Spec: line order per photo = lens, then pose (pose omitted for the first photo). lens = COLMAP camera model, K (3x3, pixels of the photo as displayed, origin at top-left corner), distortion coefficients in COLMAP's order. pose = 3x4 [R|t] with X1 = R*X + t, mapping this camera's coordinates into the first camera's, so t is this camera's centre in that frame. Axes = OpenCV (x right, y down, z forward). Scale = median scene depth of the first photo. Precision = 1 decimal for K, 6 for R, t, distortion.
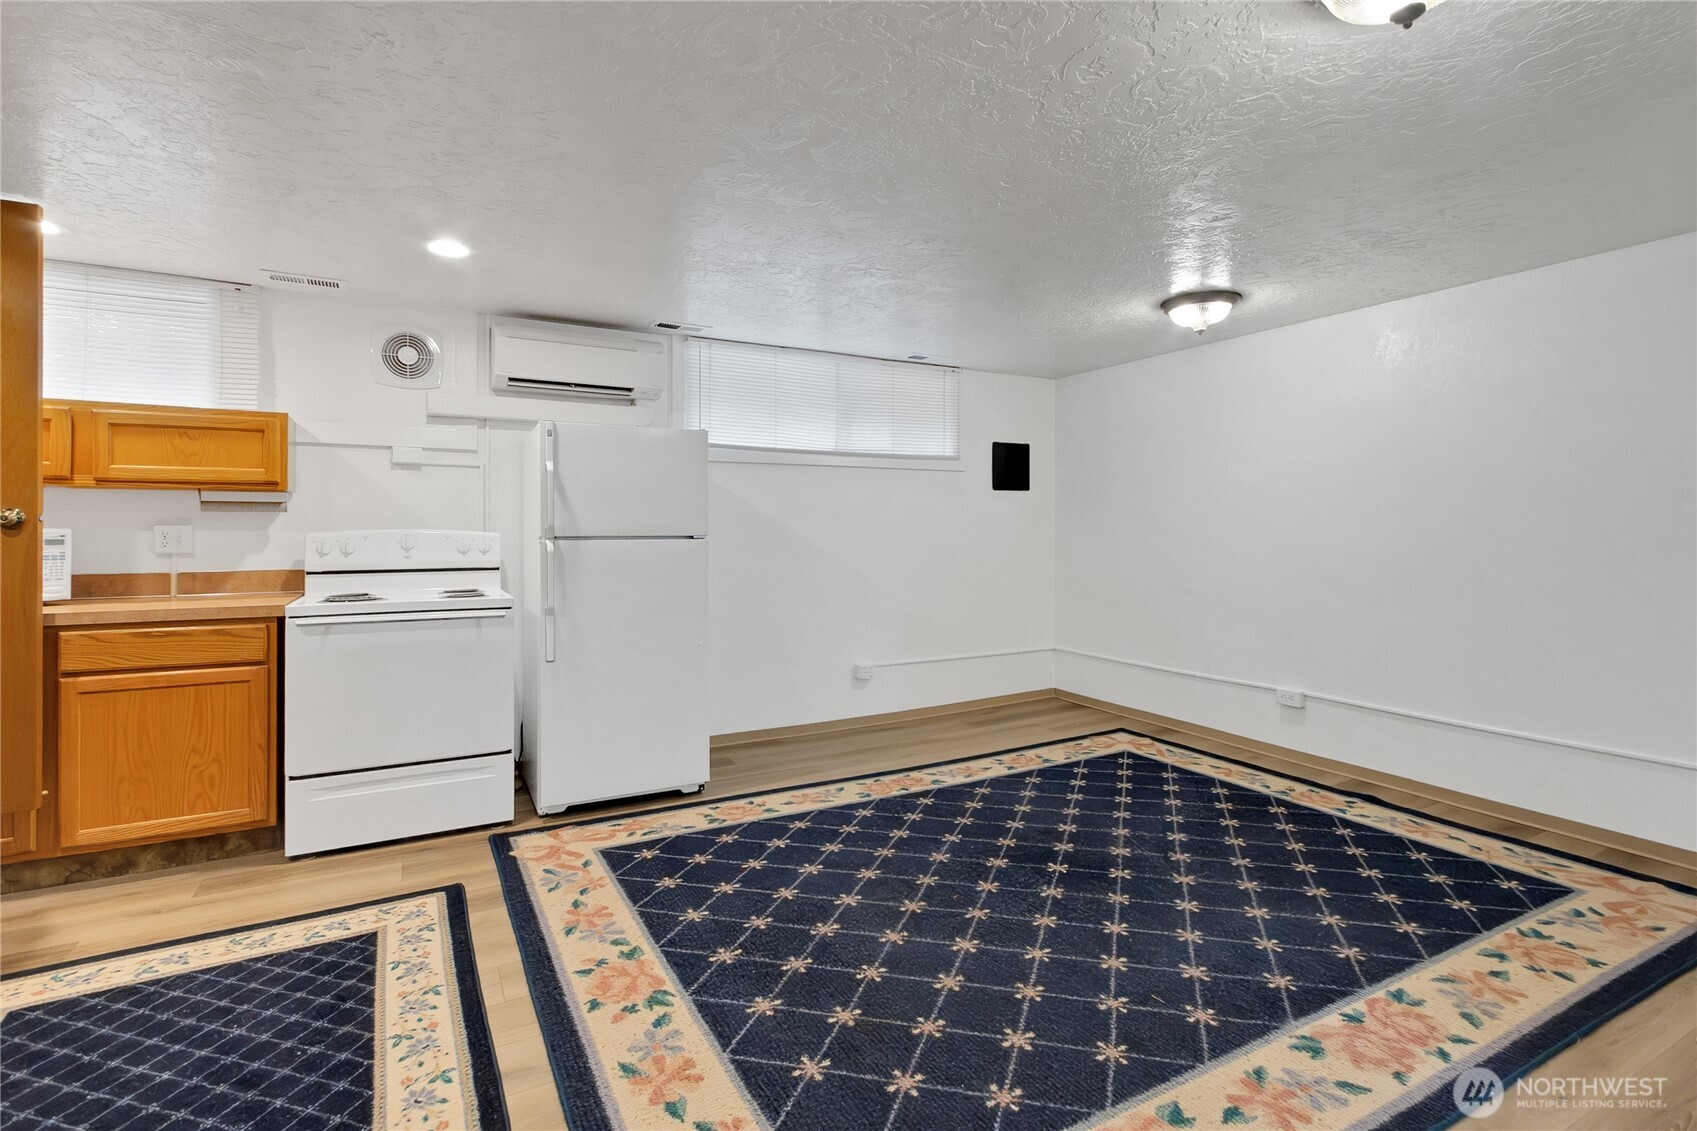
lens RADIAL K [[776.5, 0, 839.0], [0, 776.5, 532.5], [0, 0, 1]] dist [0.003273, -0.000345]
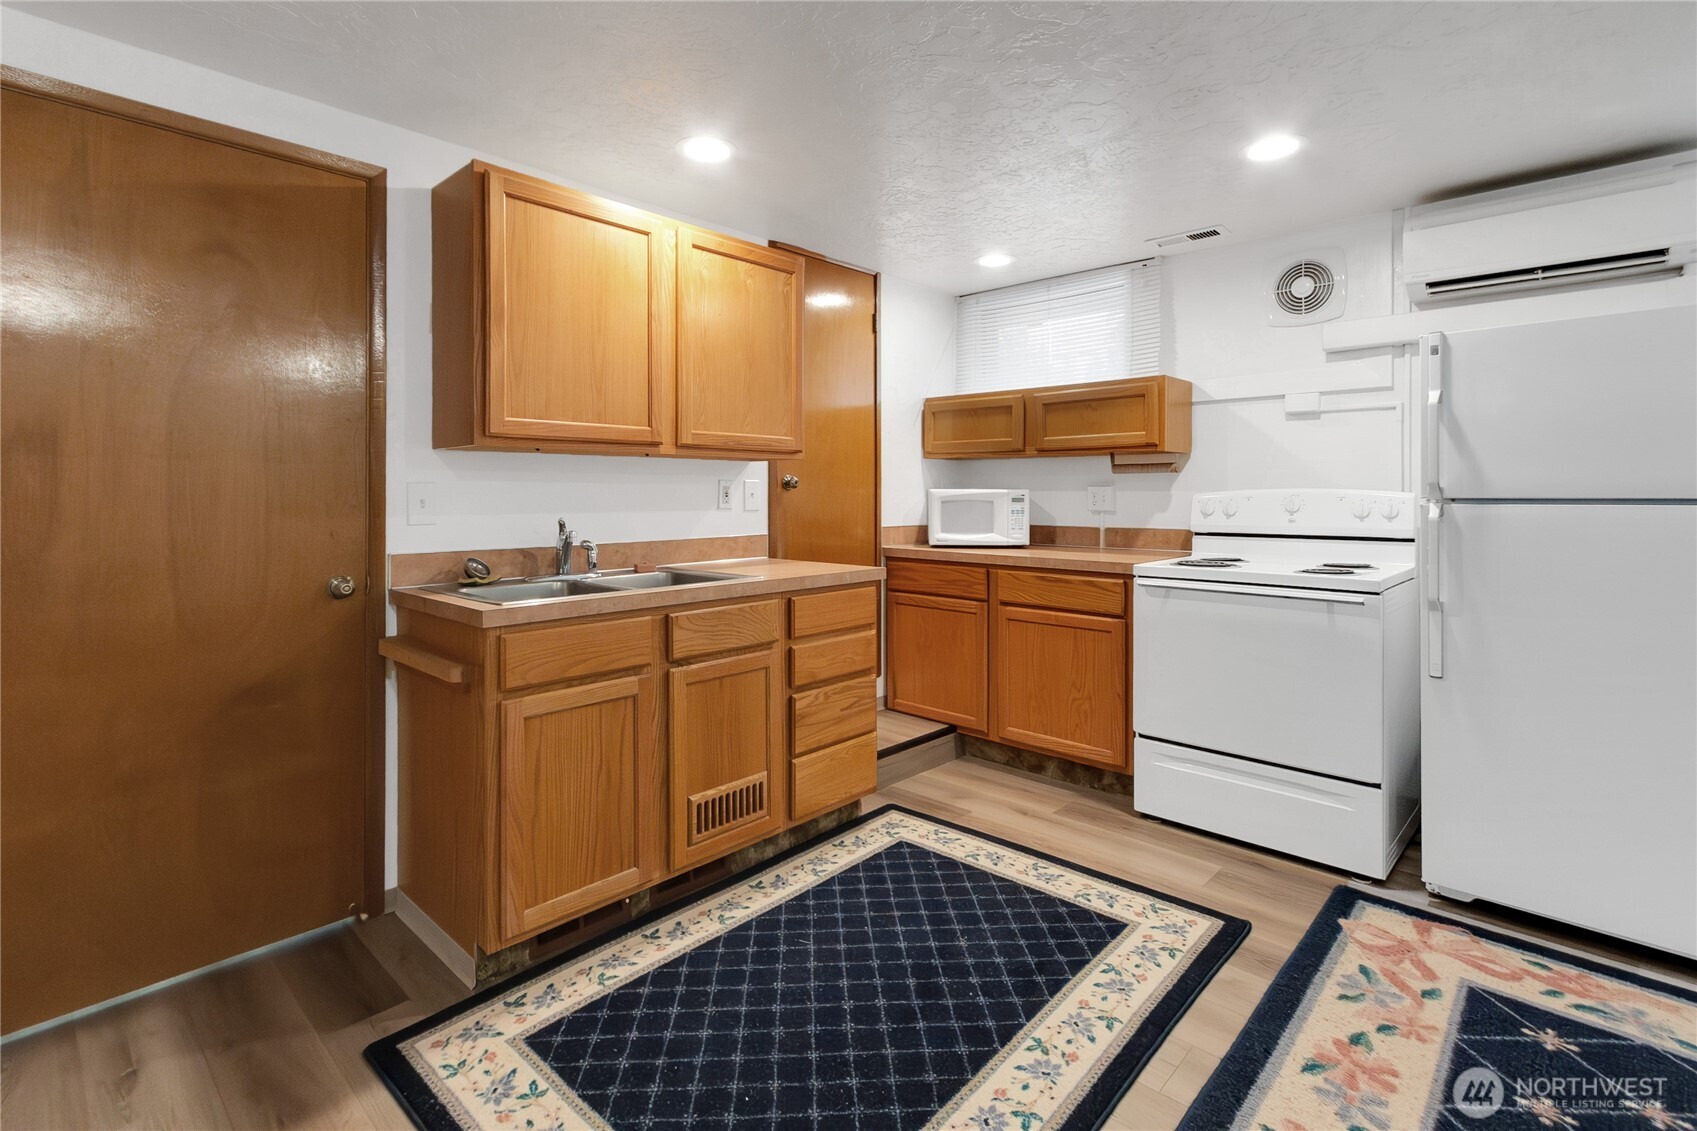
lens RADIAL K [[798.0, 0, 859.3], [0, 798.0, 491.7], [0, 0, 1]] dist [0.001902, -0.000463]
pose [[0.314679, -0.001477, -0.949197, 0.142804], [-0.000661, 0.999998, -0.001775, 0.000997], [0.949198, 0.001186, 0.314677, 0.277081]]
